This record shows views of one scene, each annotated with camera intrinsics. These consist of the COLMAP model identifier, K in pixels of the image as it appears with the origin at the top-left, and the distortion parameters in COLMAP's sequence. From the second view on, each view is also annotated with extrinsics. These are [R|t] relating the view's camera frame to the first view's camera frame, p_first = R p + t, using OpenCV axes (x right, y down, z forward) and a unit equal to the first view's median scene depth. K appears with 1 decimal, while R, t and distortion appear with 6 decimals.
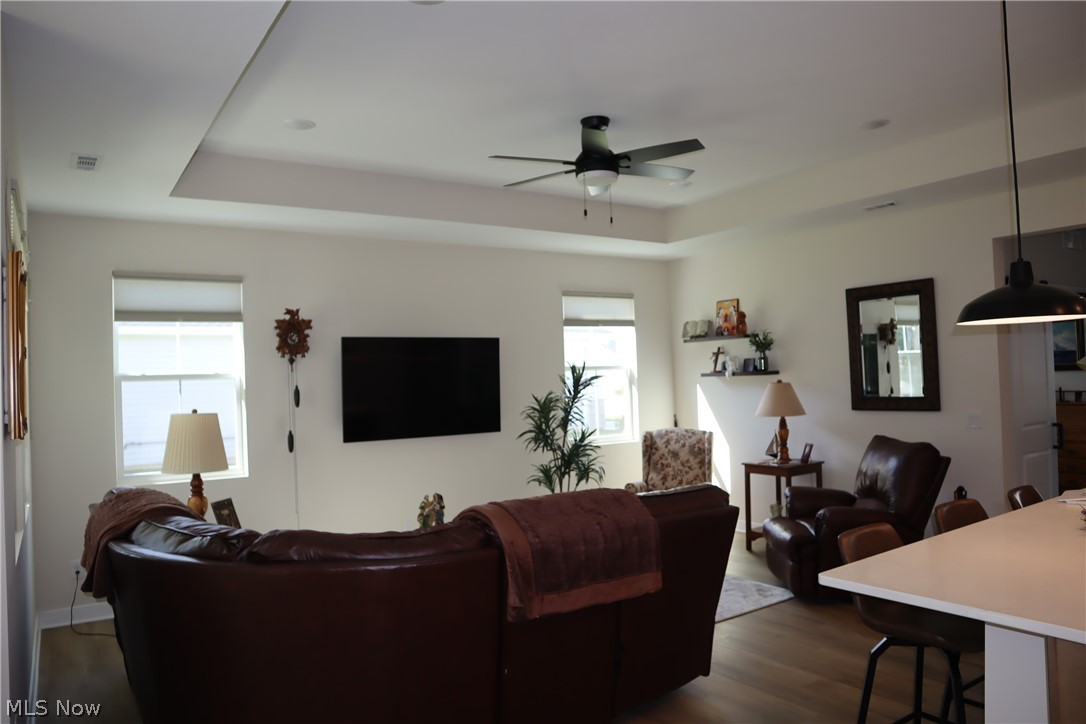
lens RADIAL K [[754.9, 0, 543.0], [0, 754.9, 362.0], [0, 0, 1]] dist [-0.127507, 0.080610]
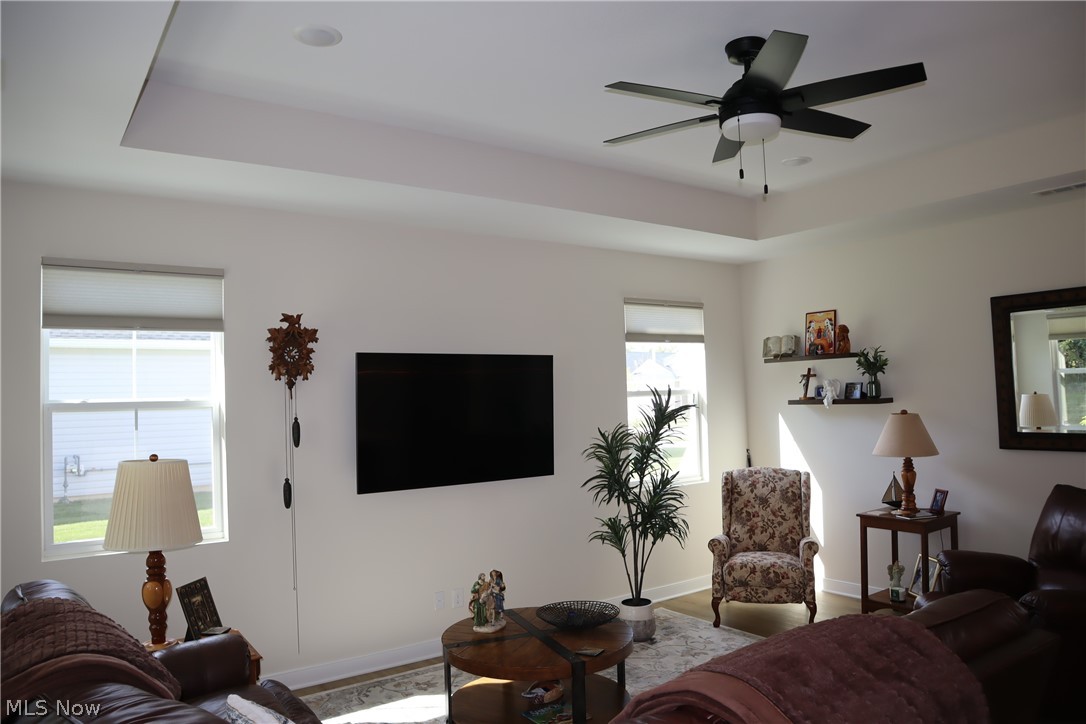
lens RADIAL K [[754.9, 0, 543.0], [0, 754.9, 362.0], [0, 0, 1]] dist [-0.127507, 0.080610]
pose [[0.999496, 0.006475, 0.031064, -0.094770], [-0.005747, 0.999708, -0.023451, -0.006873], [-0.031207, 0.023261, 0.999242, 0.219051]]
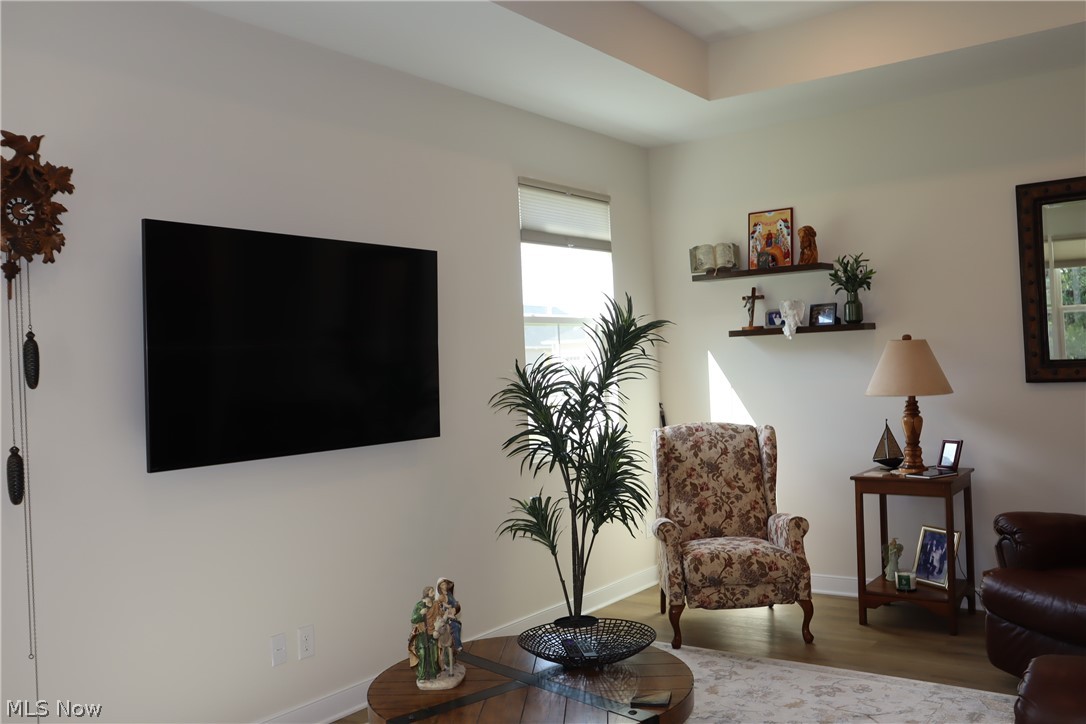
lens RADIAL K [[956.3, 0, 543.0], [0, 956.3, 362.0], [0, 0, 1]] dist [-0.072531, 0.102645]
pose [[0.938309, -0.005743, 0.345752, -0.218411], [0.004136, 0.999977, 0.005385, 0.039987], [-0.345775, -0.003623, 0.938311, 0.382810]]
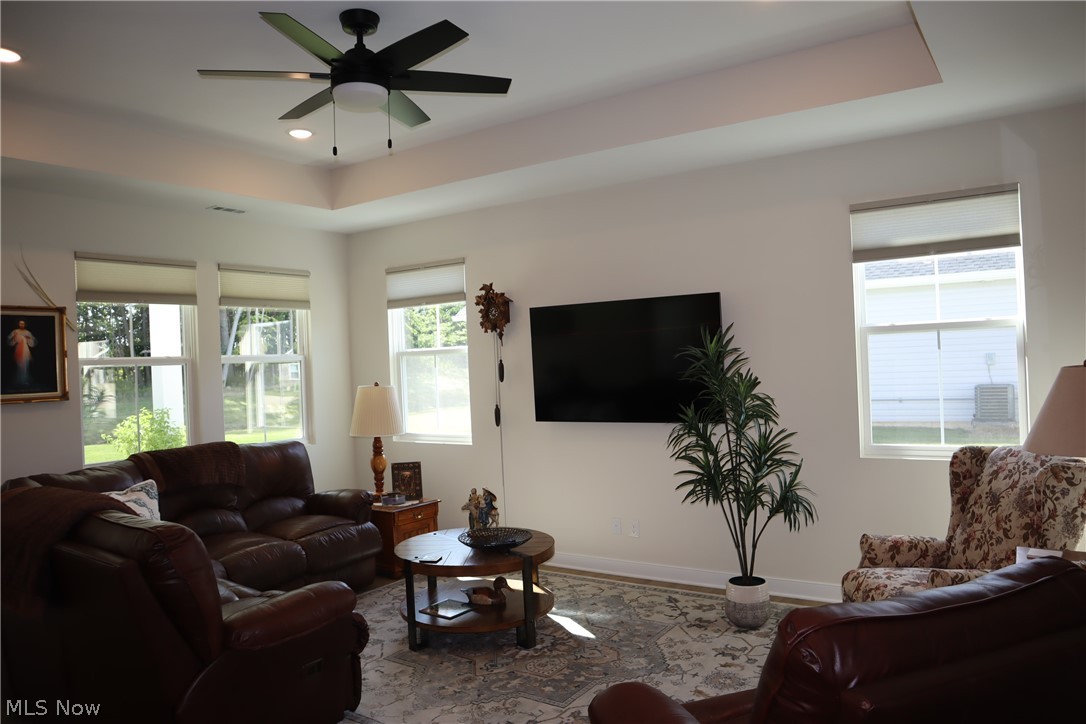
lens RADIAL K [[754.9, 0, 543.0], [0, 754.9, 362.0], [0, 0, 1]] dist [-0.127507, 0.080610]
pose [[0.377153, 0.018618, -0.925964, 0.549020], [0.048920, 0.998002, 0.039992, -0.002800], [0.924858, -0.060381, 0.375488, 0.590779]]
